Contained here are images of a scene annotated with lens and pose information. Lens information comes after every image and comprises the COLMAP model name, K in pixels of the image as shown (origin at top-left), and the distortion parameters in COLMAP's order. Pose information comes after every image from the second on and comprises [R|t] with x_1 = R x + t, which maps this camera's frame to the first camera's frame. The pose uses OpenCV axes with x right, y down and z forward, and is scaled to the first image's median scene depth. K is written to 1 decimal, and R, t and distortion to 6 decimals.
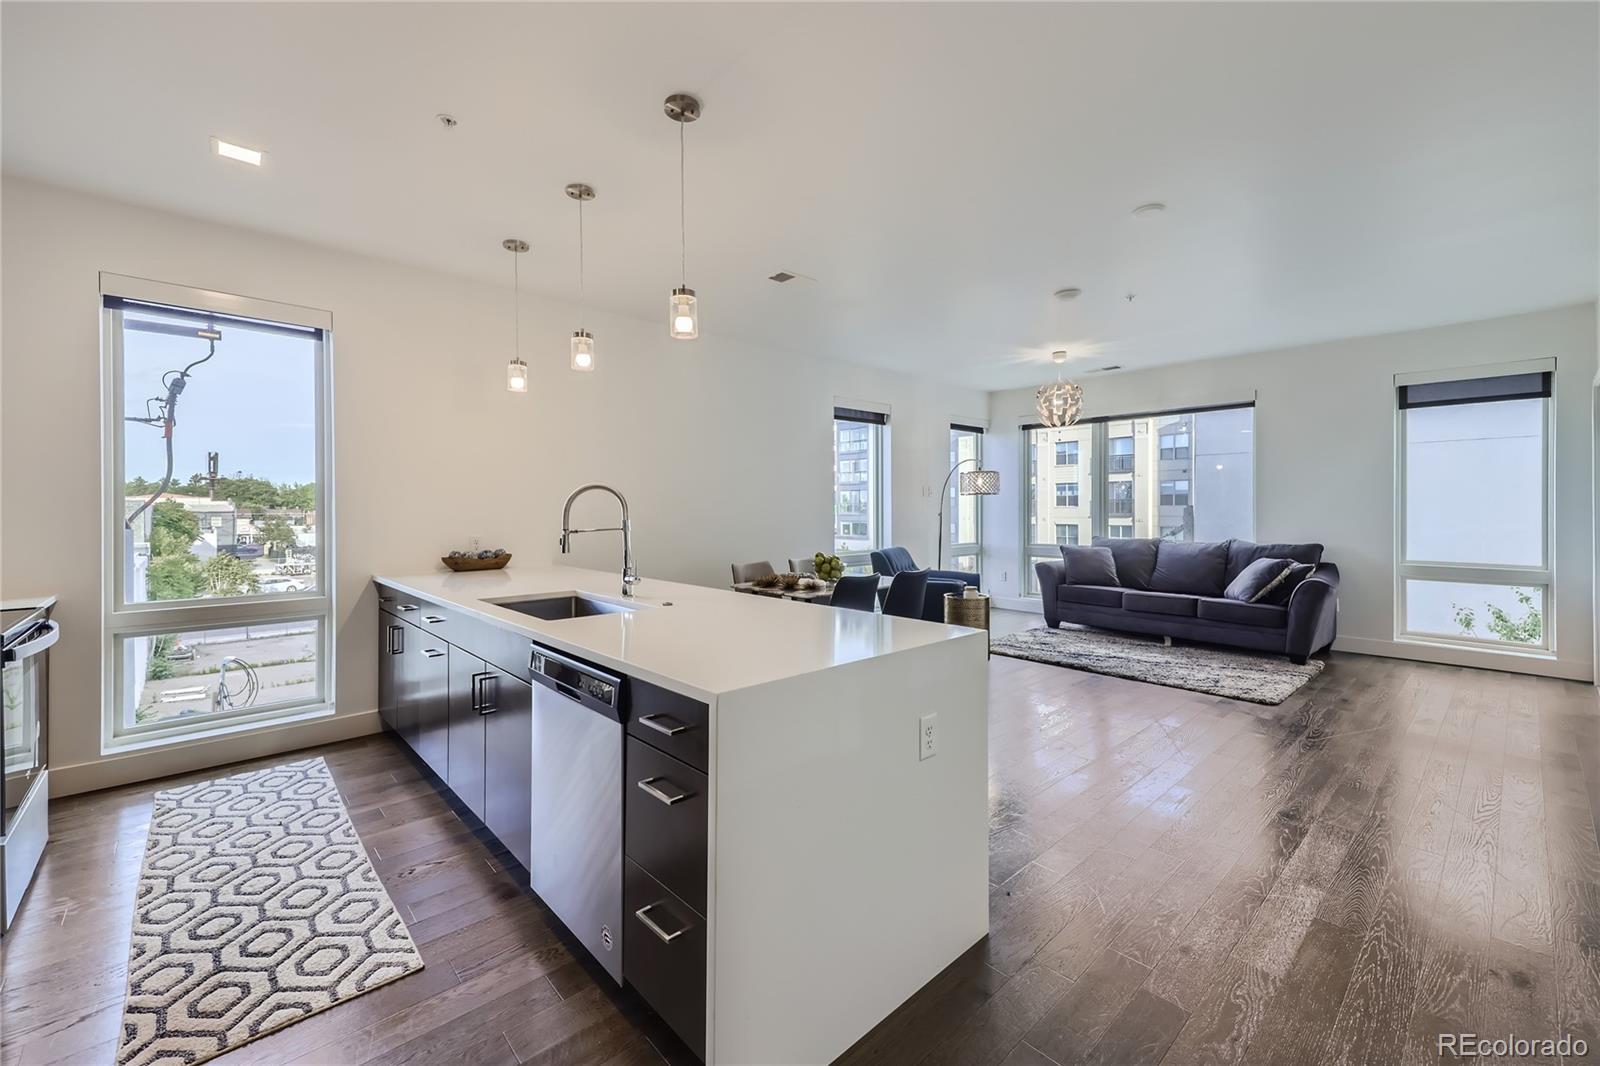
lens RADIAL K [[673.6, 0, 784.2], [0, 673.6, 514.5], [0, 0, 1]] dist [0.023012, -0.002025]
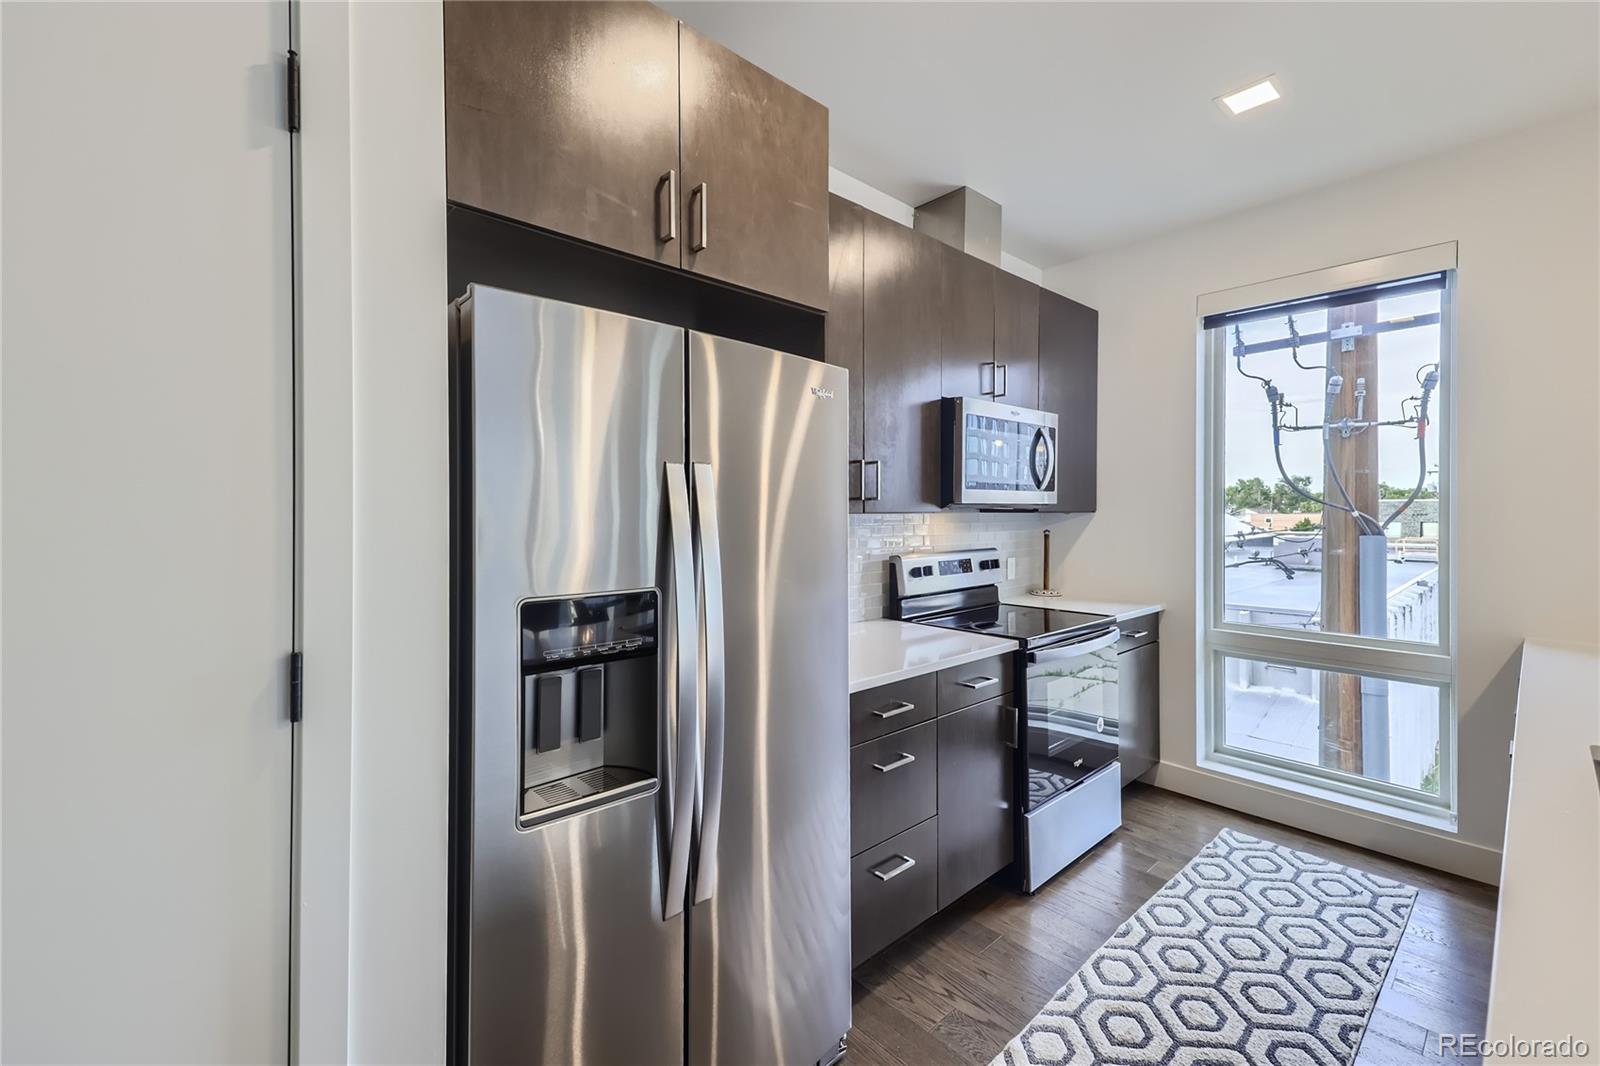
lens RADIAL K [[673.6, 0, 814.2], [0, 673.6, 514.3], [0, 0, 1]] dist [0.023012, -0.002025]
pose [[0.027874, 0.011993, -0.999540, 0.005439], [-0.009530, 0.999886, 0.011731, -0.034895], [0.999566, 0.009199, 0.027985, 0.422719]]
